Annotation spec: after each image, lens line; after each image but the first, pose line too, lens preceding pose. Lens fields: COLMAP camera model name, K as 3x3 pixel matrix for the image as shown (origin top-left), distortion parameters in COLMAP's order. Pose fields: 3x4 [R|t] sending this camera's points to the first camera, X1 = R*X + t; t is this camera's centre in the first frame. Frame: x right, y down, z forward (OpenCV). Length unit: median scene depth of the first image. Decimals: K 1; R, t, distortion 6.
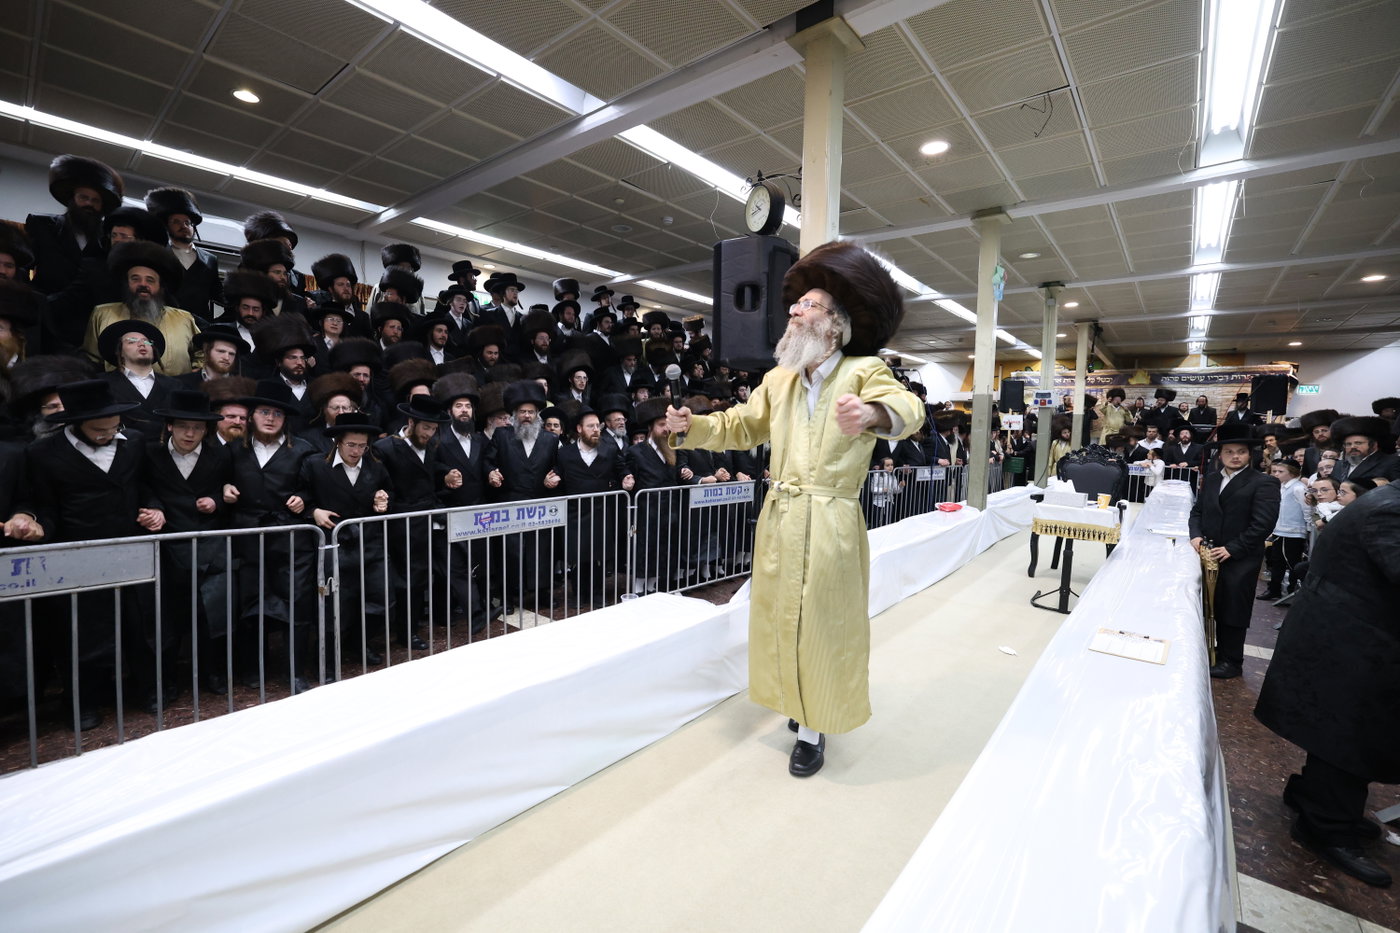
lens RADIAL K [[601.0, 0, 701.9], [0, 601.0, 463.0], [0, 0, 1]] dist [-0.040232, 0.015007]
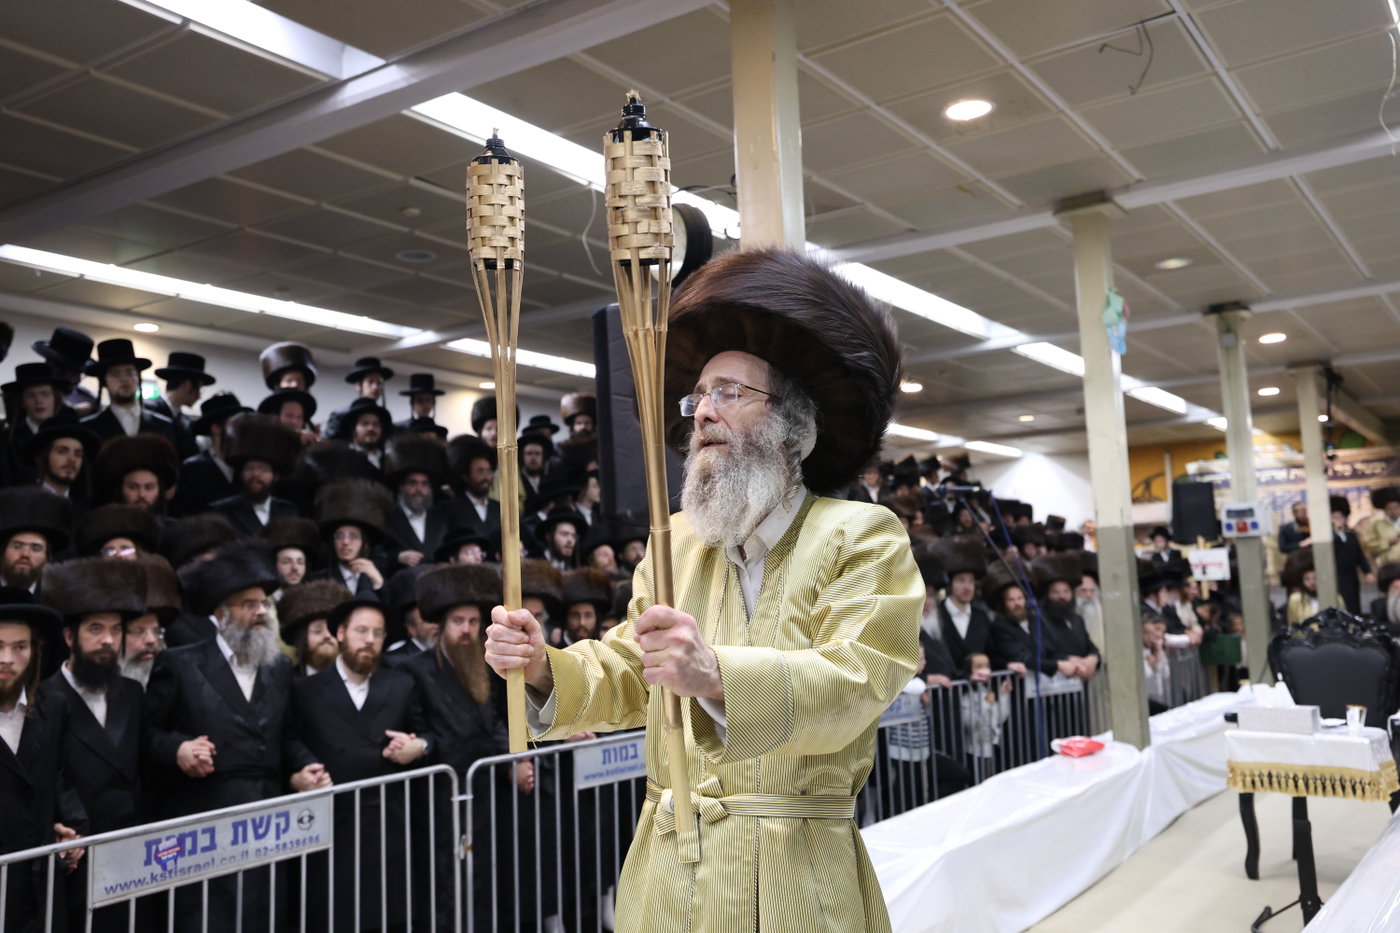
lens RADIAL K [[1249.5, 0, 696.8], [0, 1249.5, 457.0], [0, 0, 1]] dist [0.032156, 0.066253]
pose [[0.994044, -0.057288, 0.092710, -0.000442], [0.072707, 0.982309, -0.172577, -0.010506], [-0.081183, 0.178290, 0.980623, -0.096223]]
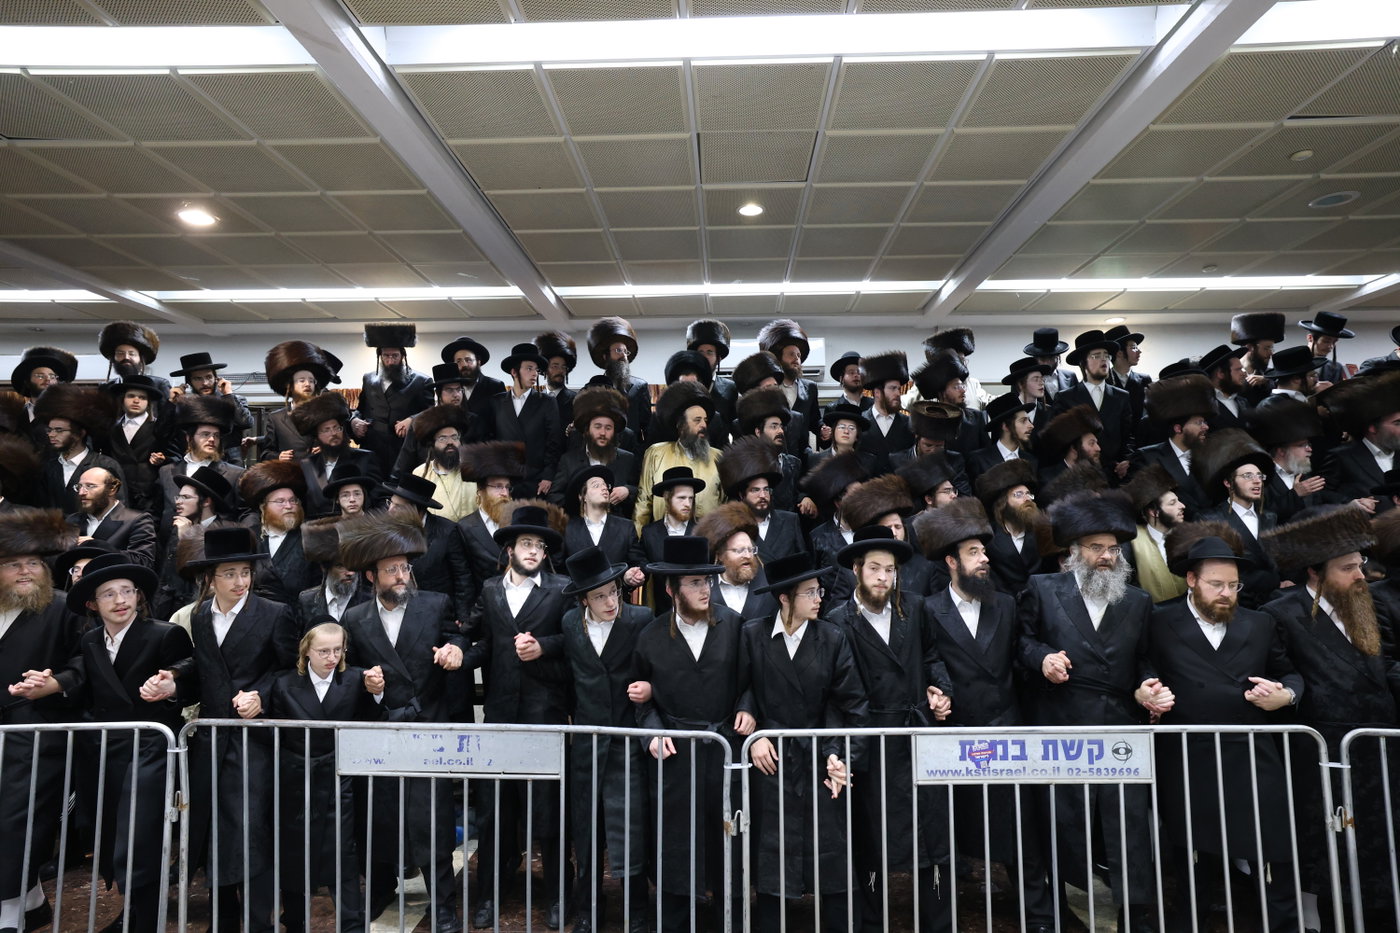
lens RADIAL K [[827.2, 0, 700.0], [0, 827.2, 466.5], [0, 0, 1]] dist [-0.028848, 0.041980]
pose [[0.613420, -0.090875, -0.784511, 0.097978], [-0.032835, 0.989564, -0.140302, -0.045353], [0.789074, 0.111824, 0.604034, 0.174549]]
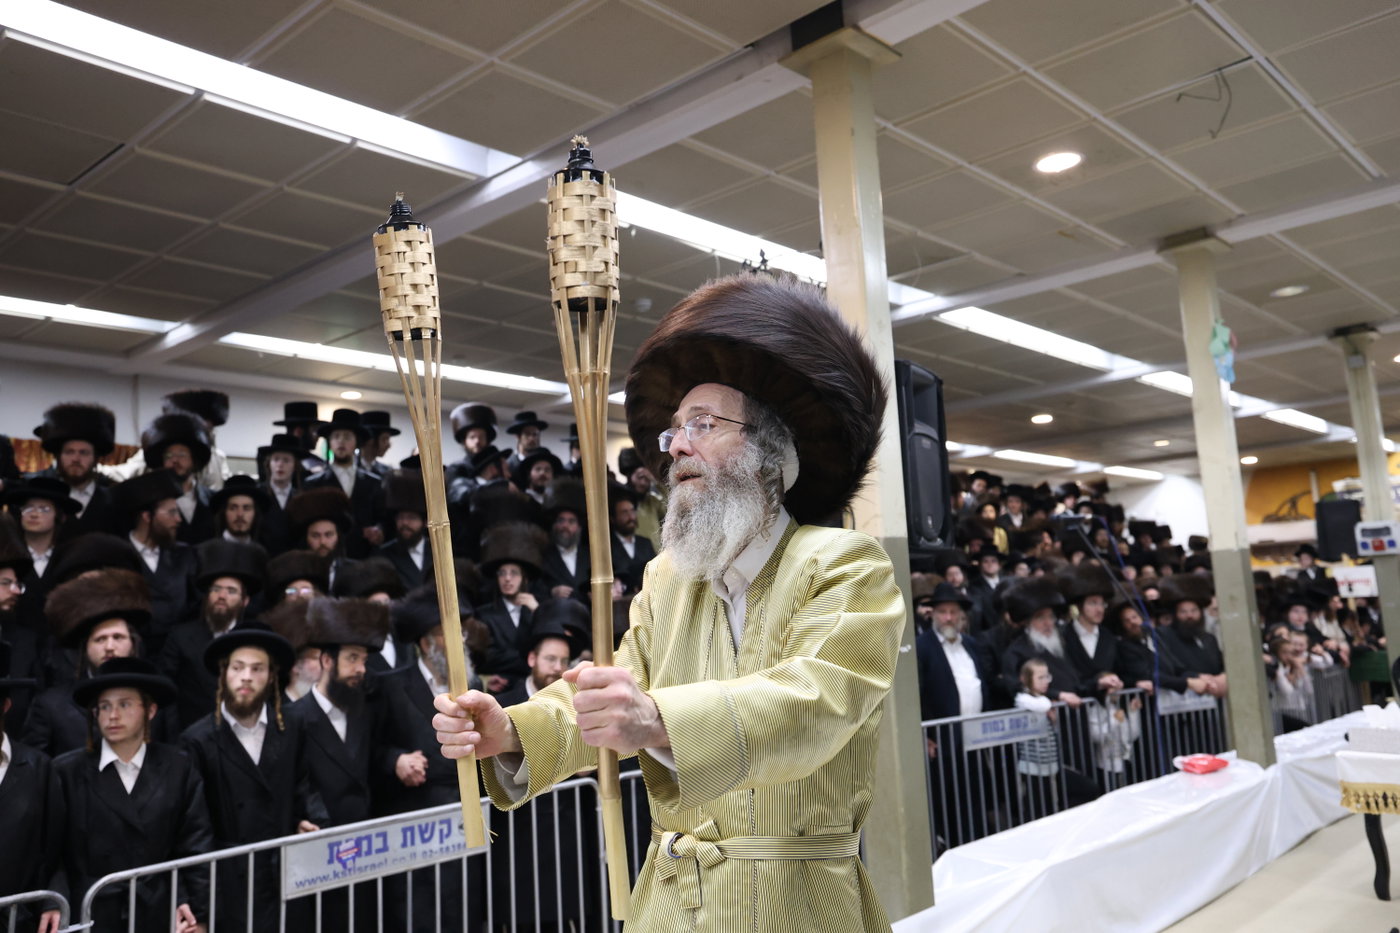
lens RADIAL K [[1145.9, 0, 694.3], [0, 1145.9, 463.9], [0, 0, 1]] dist [0.017453, 0.064112]
pose [[0.994927, -0.088238, -0.048308, 0.043513], [0.076601, 0.975813, -0.204747, -0.013194], [0.065206, 0.200008, 0.977622, -0.106566]]
